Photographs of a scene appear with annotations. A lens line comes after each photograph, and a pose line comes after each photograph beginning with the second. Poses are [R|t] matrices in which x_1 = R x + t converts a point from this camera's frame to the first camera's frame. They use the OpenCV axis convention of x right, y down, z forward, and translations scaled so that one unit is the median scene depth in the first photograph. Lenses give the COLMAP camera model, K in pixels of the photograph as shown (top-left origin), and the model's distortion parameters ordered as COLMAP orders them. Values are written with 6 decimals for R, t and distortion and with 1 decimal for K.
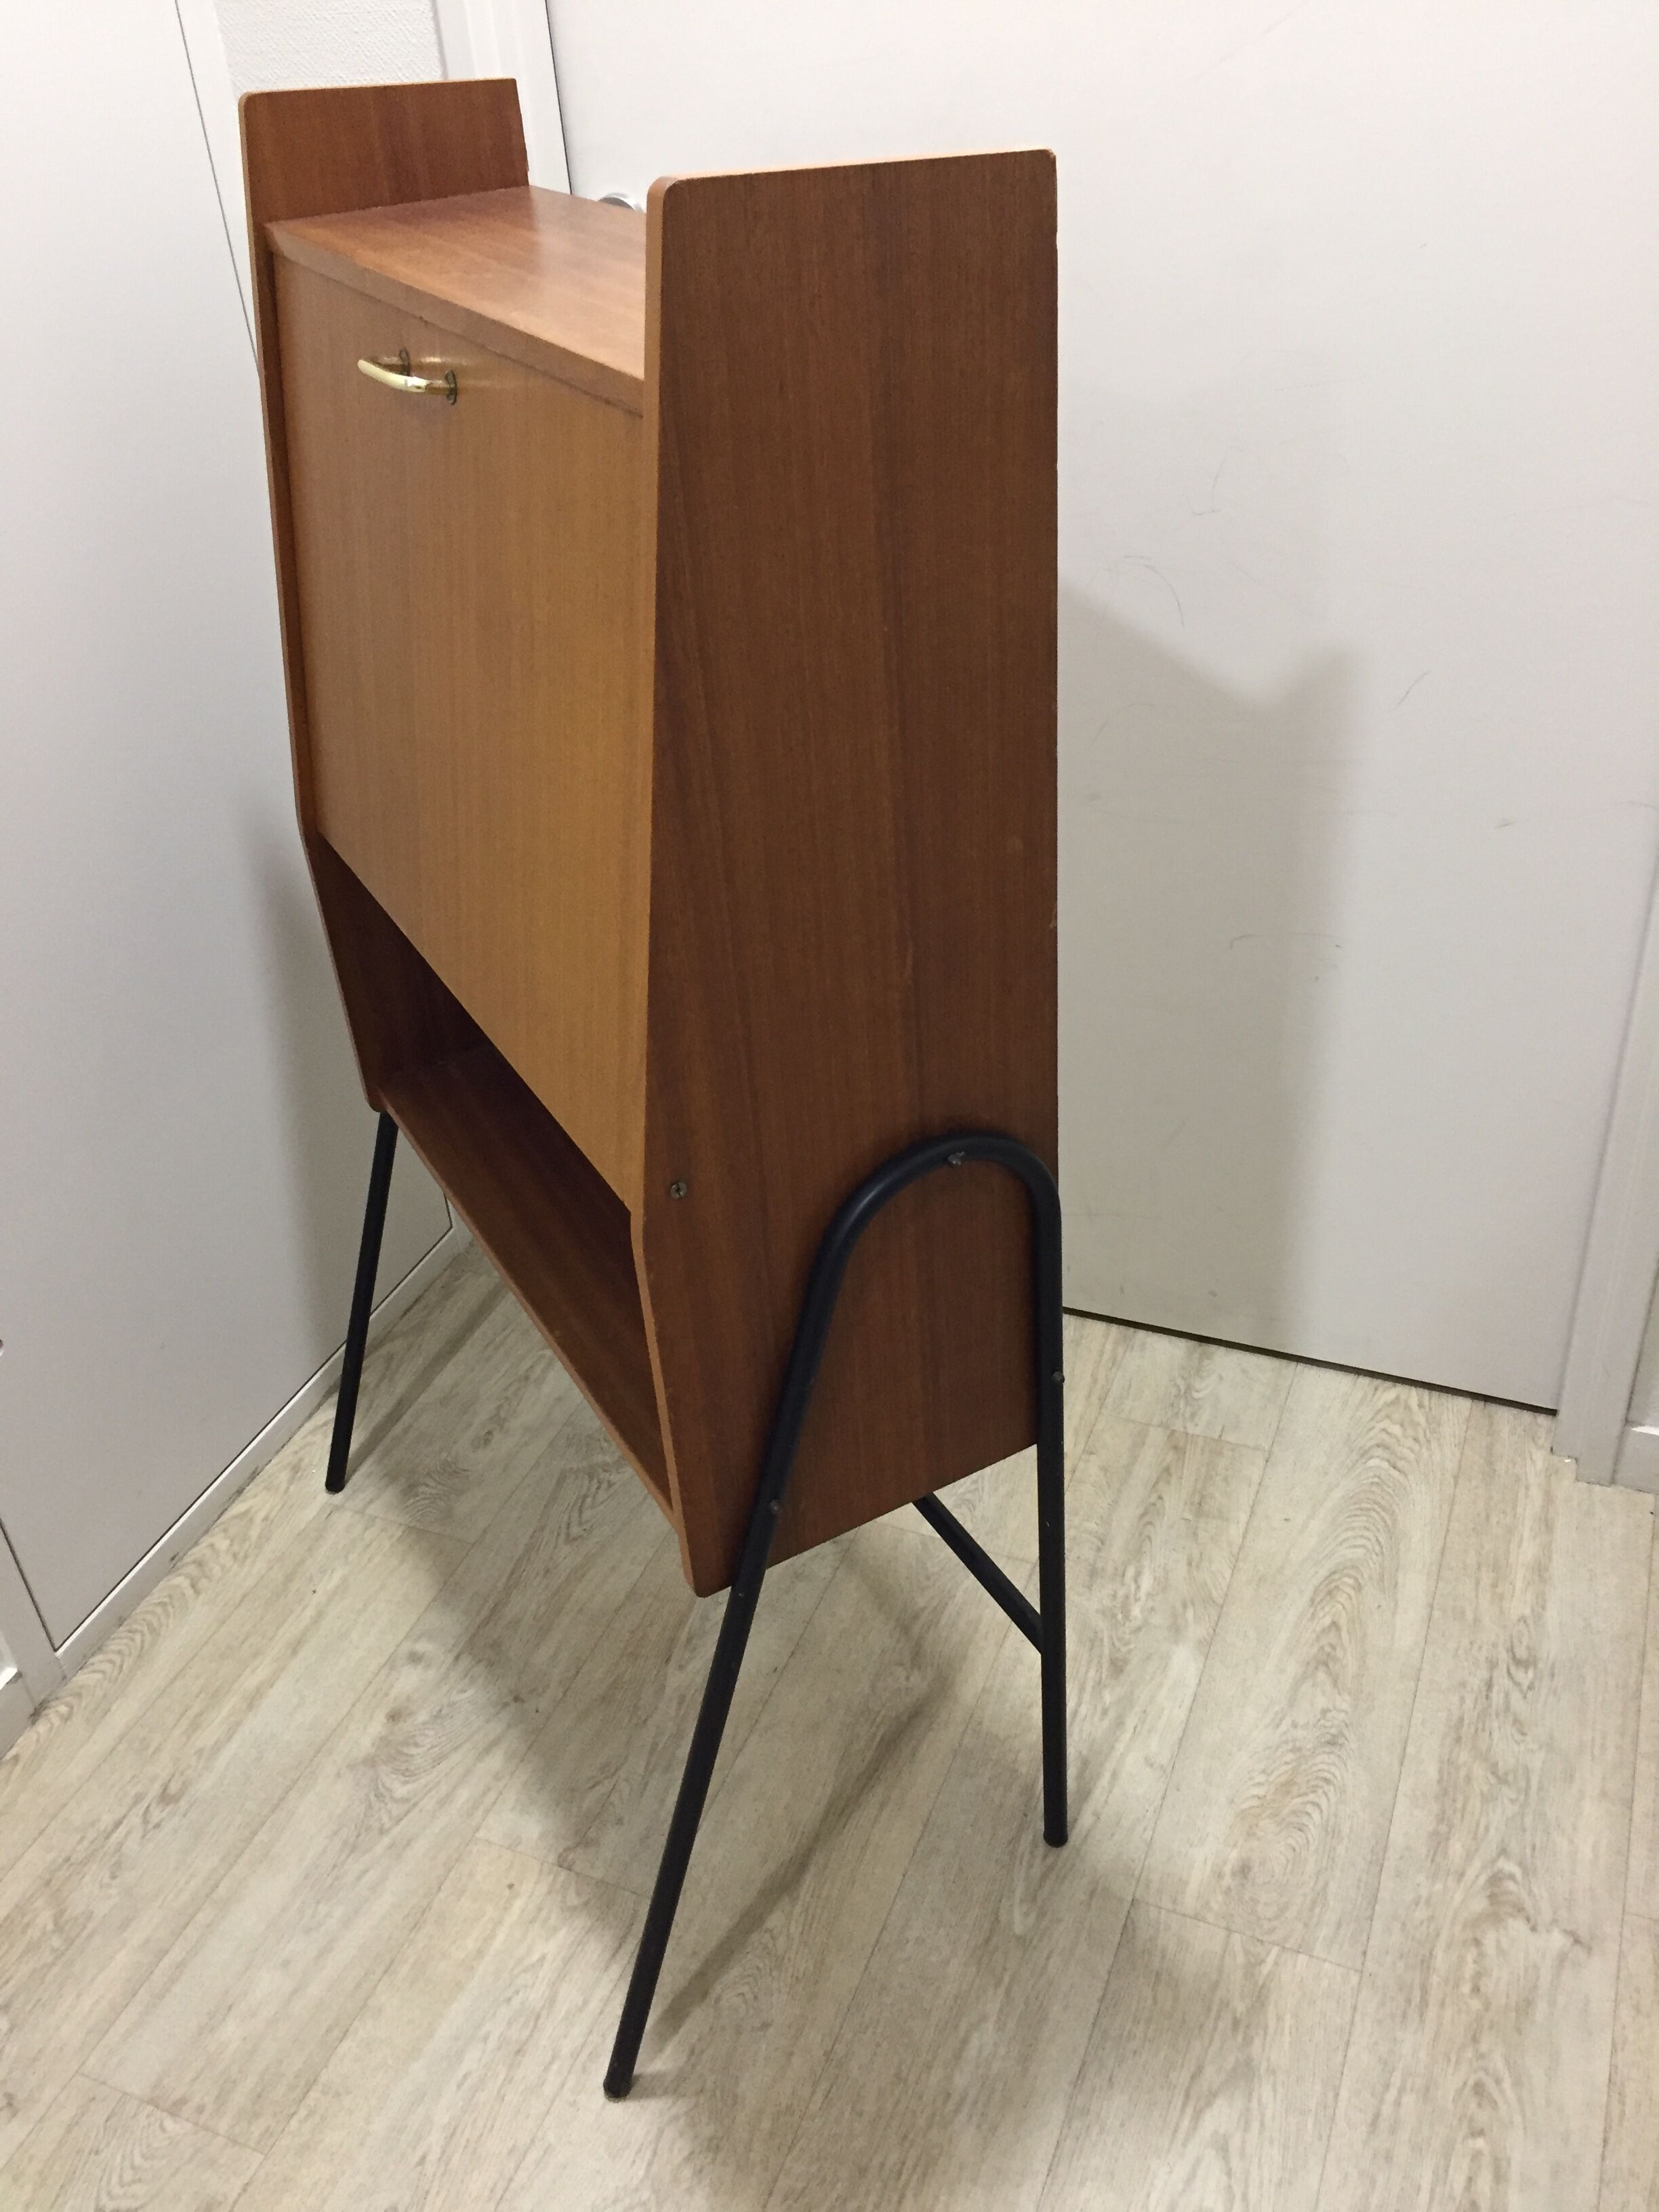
lens RADIAL K [[1894.4, 0, 836.9], [0, 1894.4, 1115.6], [0, 0, 1]] dist [0.077403, -0.106174]
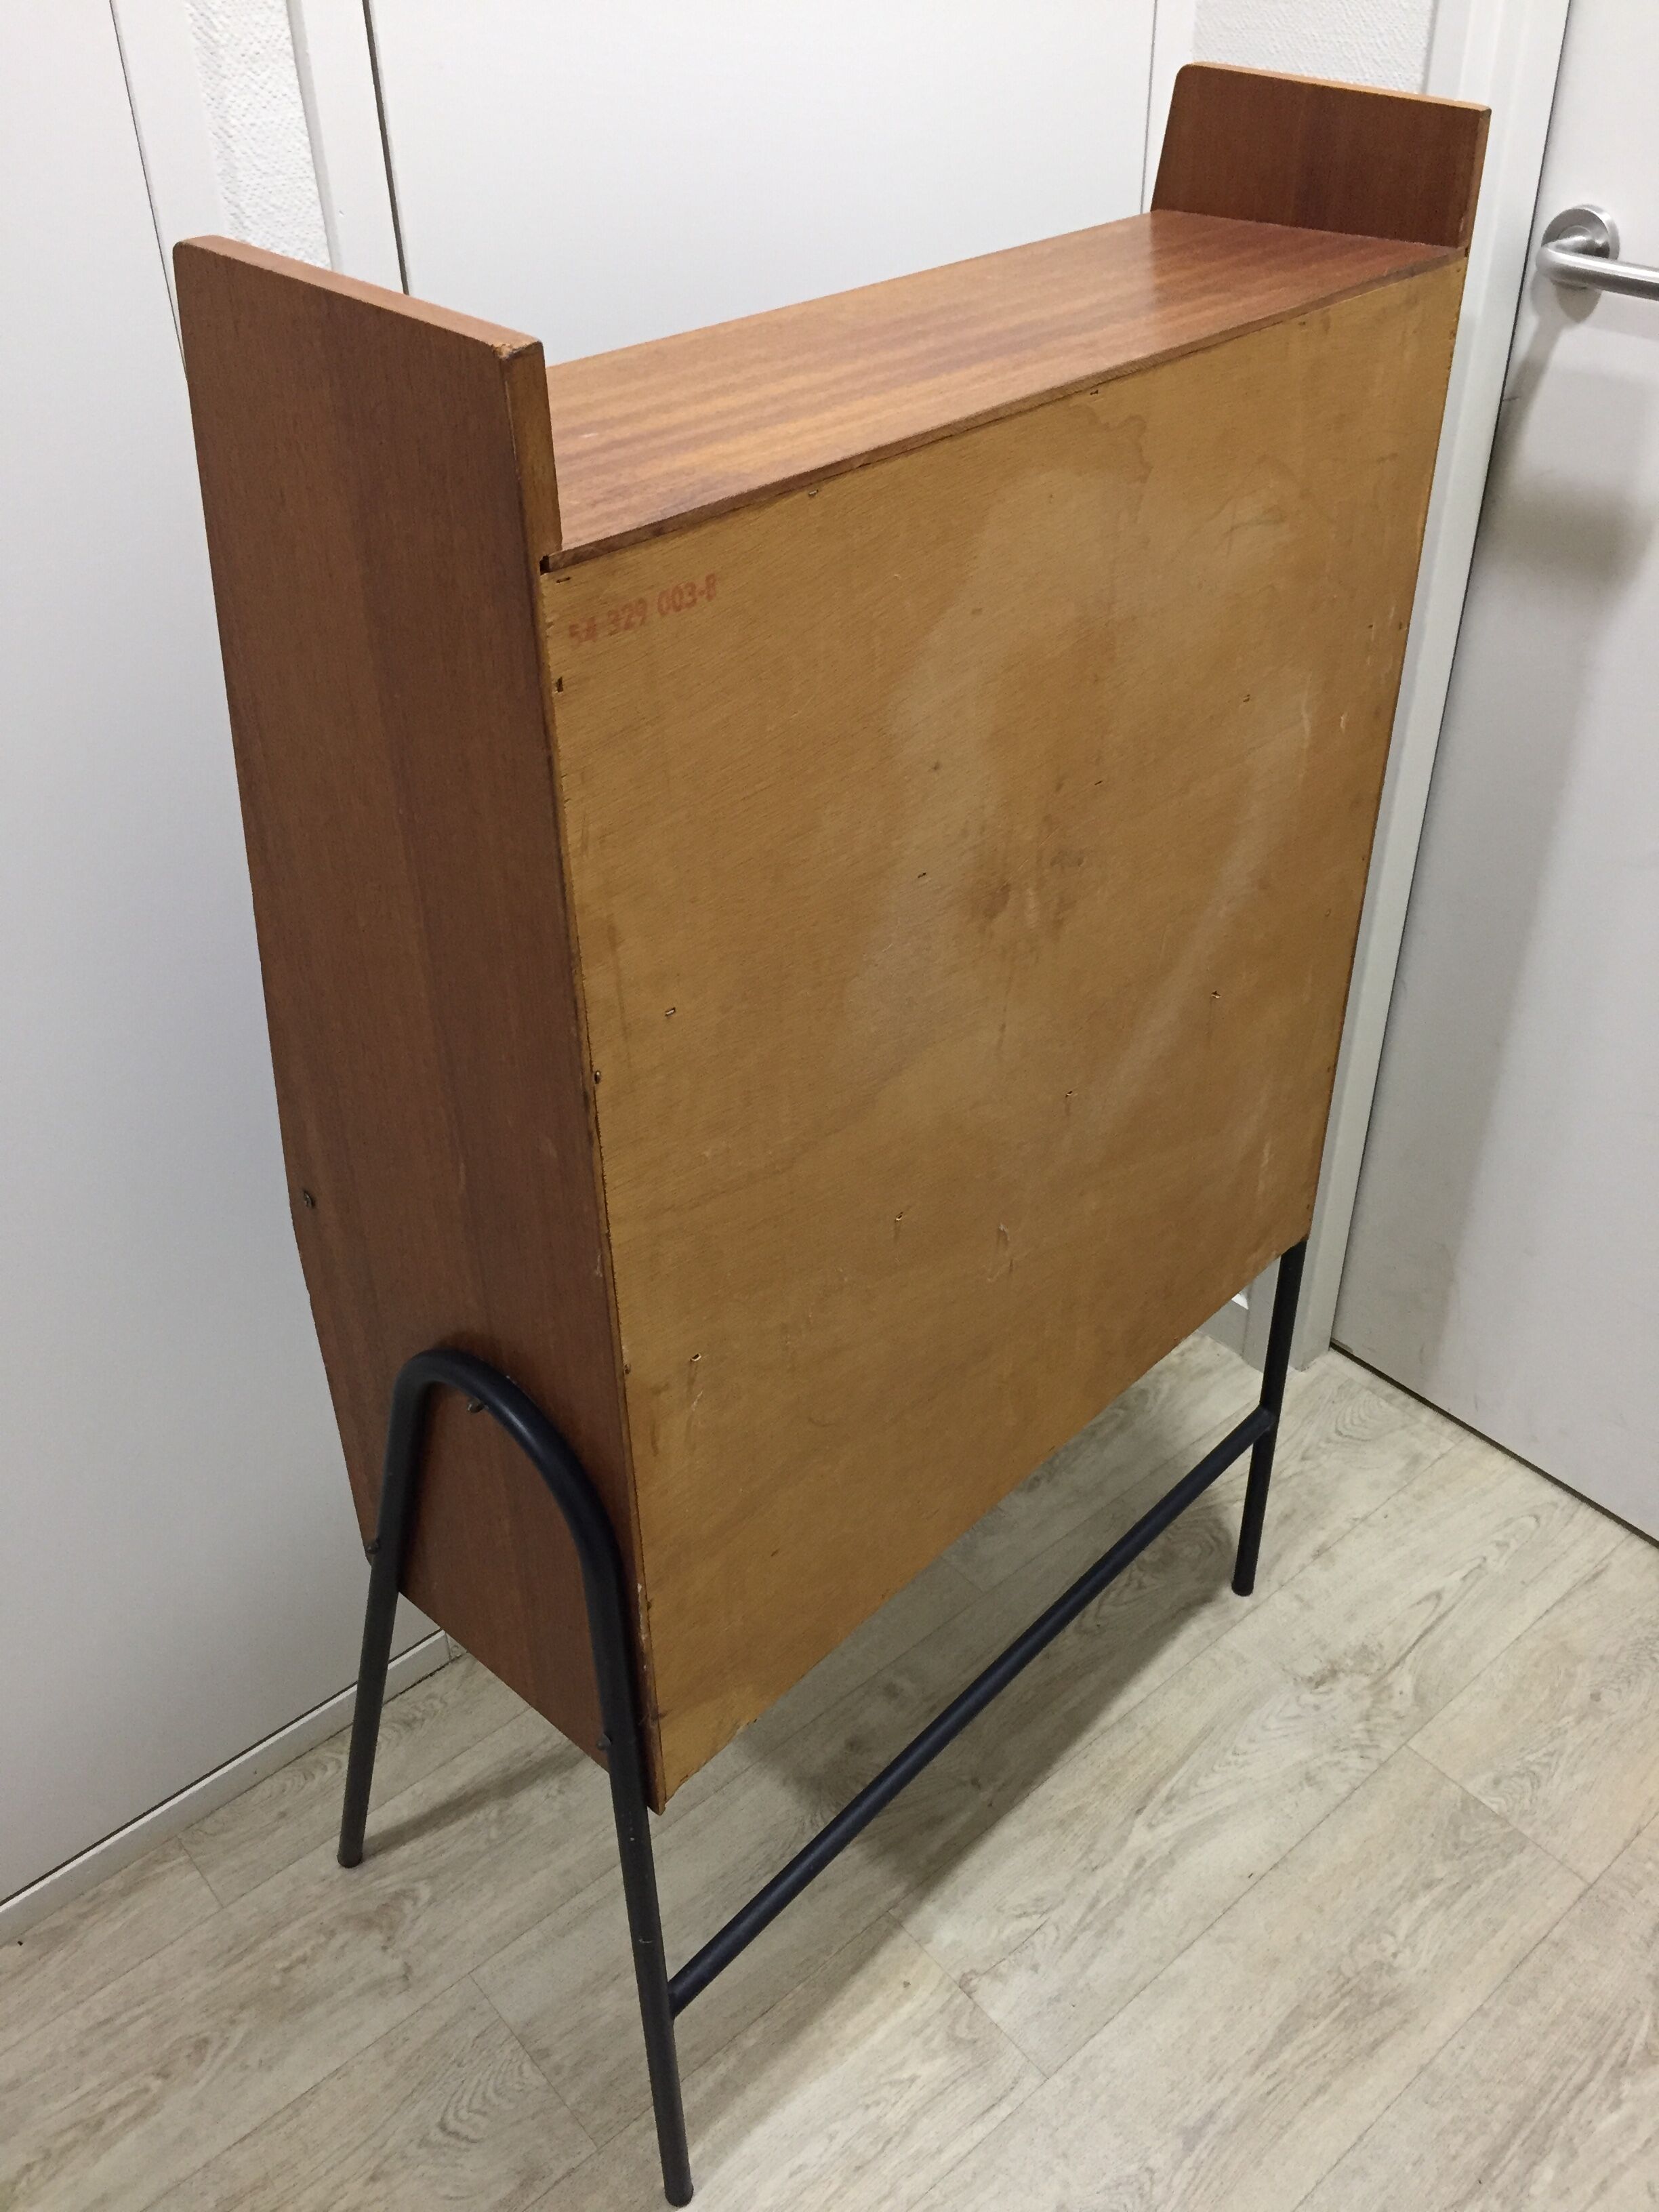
lens RADIAL K [[1894.4, 0, 812.5], [0, 1894.4, 1122.9], [0, 0, 1]] dist [0.077403, -0.106174]
pose [[0.890981, 0.299476, -0.341274, -0.015857], [-0.280293, 0.954102, 0.105473, -0.091455], [0.357197, 0.001682, 0.934028, 0.096895]]
